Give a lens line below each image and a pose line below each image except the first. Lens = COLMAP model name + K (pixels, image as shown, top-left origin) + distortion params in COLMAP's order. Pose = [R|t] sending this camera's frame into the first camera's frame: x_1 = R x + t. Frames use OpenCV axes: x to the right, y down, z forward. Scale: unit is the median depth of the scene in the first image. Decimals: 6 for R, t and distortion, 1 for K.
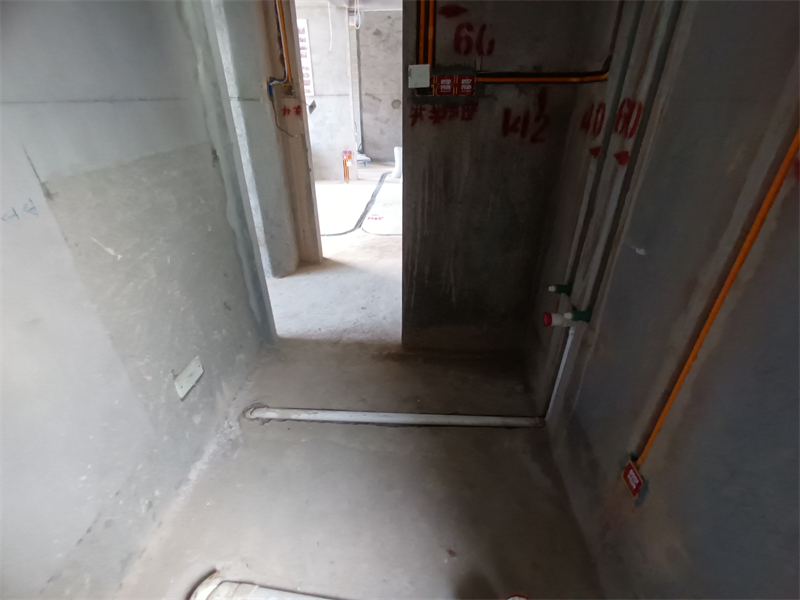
lens RADIAL K [[364.6, 0, 398.7], [0, 364.6, 300.6], [0, 0, 1]] dist [-0.005299, 0.001781]
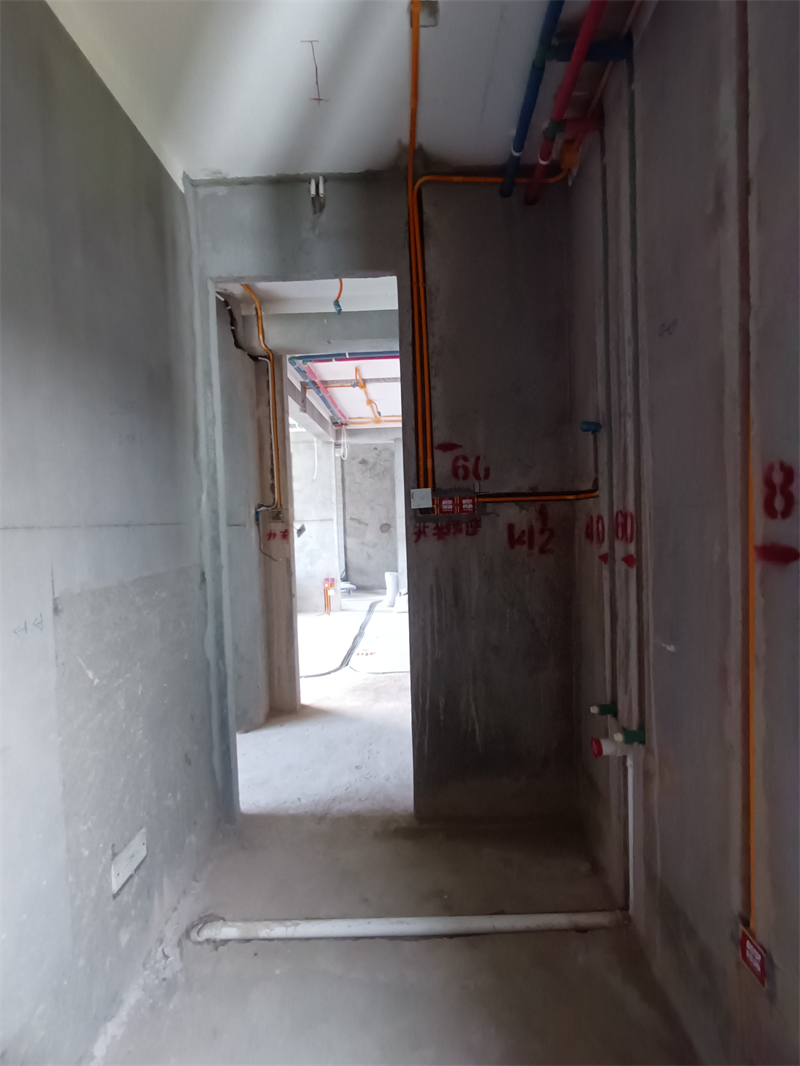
lens RADIAL K [[485.9, 0, 402.0], [0, 485.9, 533.9], [0, 0, 1]] dist [-0.005299, 0.001781]
pose [[0.998896, -0.028699, 0.037192, -0.048975], [0.042718, 0.884305, -0.464952, 0.104131], [-0.019546, 0.466028, 0.884554, -0.159834]]
